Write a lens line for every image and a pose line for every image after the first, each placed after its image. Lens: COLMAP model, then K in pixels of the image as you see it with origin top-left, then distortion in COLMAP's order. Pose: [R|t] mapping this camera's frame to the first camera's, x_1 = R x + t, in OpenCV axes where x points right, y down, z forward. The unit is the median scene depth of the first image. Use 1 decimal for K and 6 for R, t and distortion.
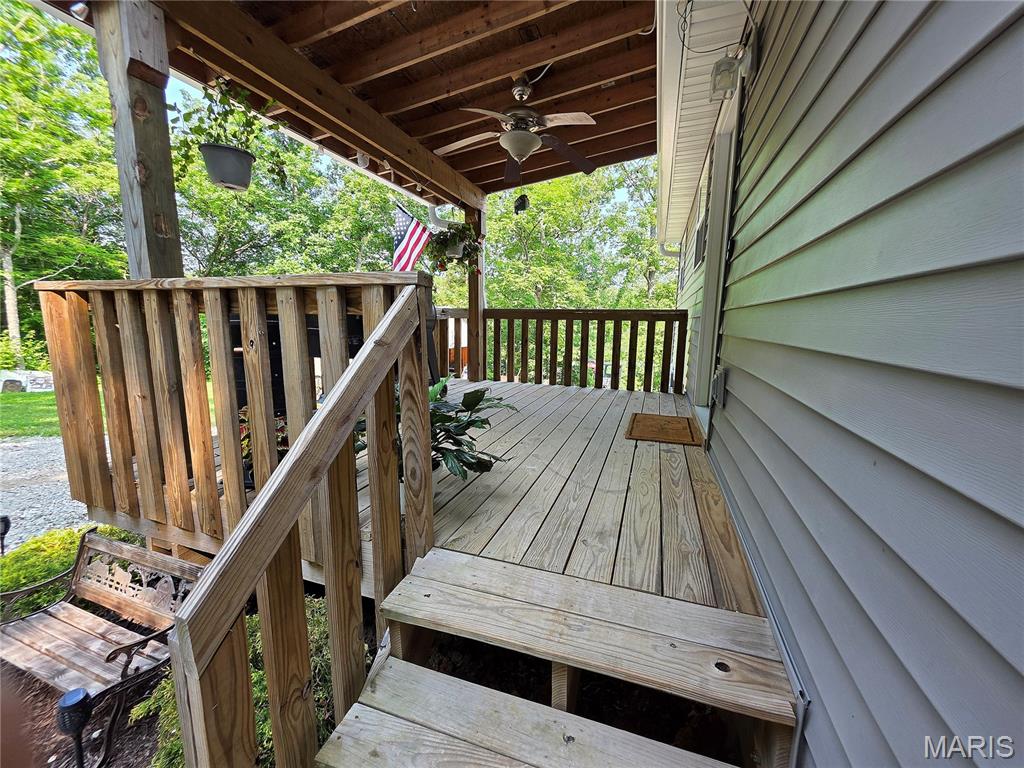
lens RADIAL K [[409.0, 0, 511.8], [0, 409.0, 384.7], [0, 0, 1]] dist [0.003250, -0.000612]
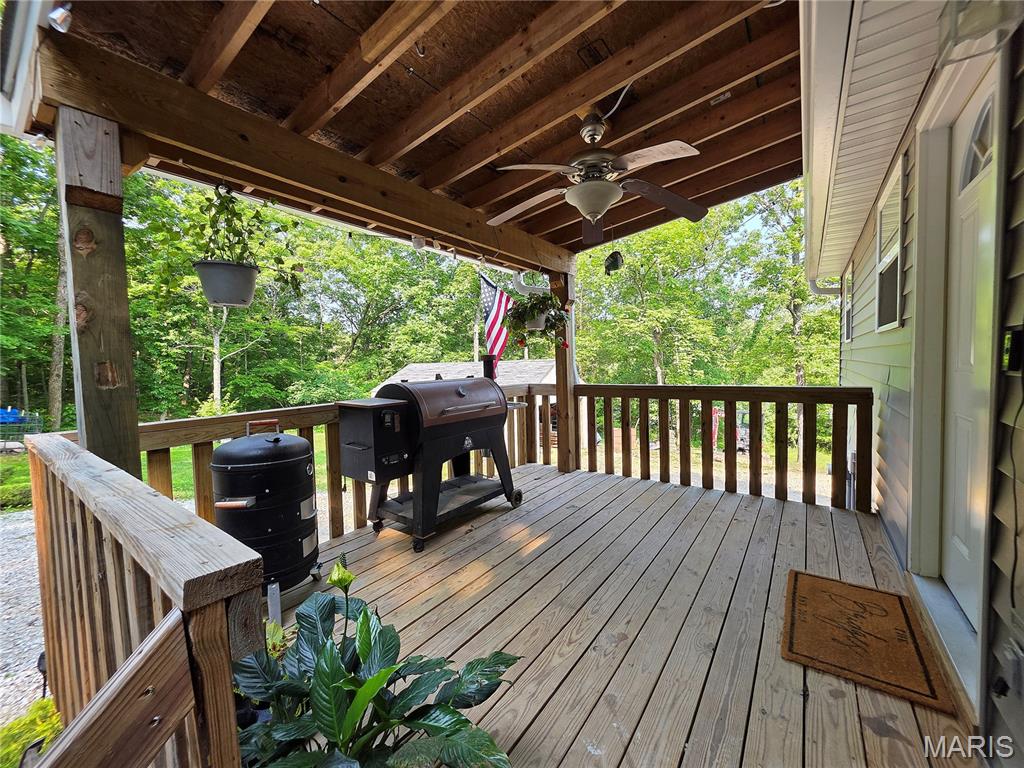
lens RADIAL K [[409.0, 0, 513.0], [0, 409.0, 386.7], [0, 0, 1]] dist [0.003250, -0.000612]
pose [[0.959116, -0.027161, -0.281707, 0.064214], [0.000012, 0.995388, -0.095928, -0.140580], [0.283013, 0.092003, 0.954693, 0.224842]]
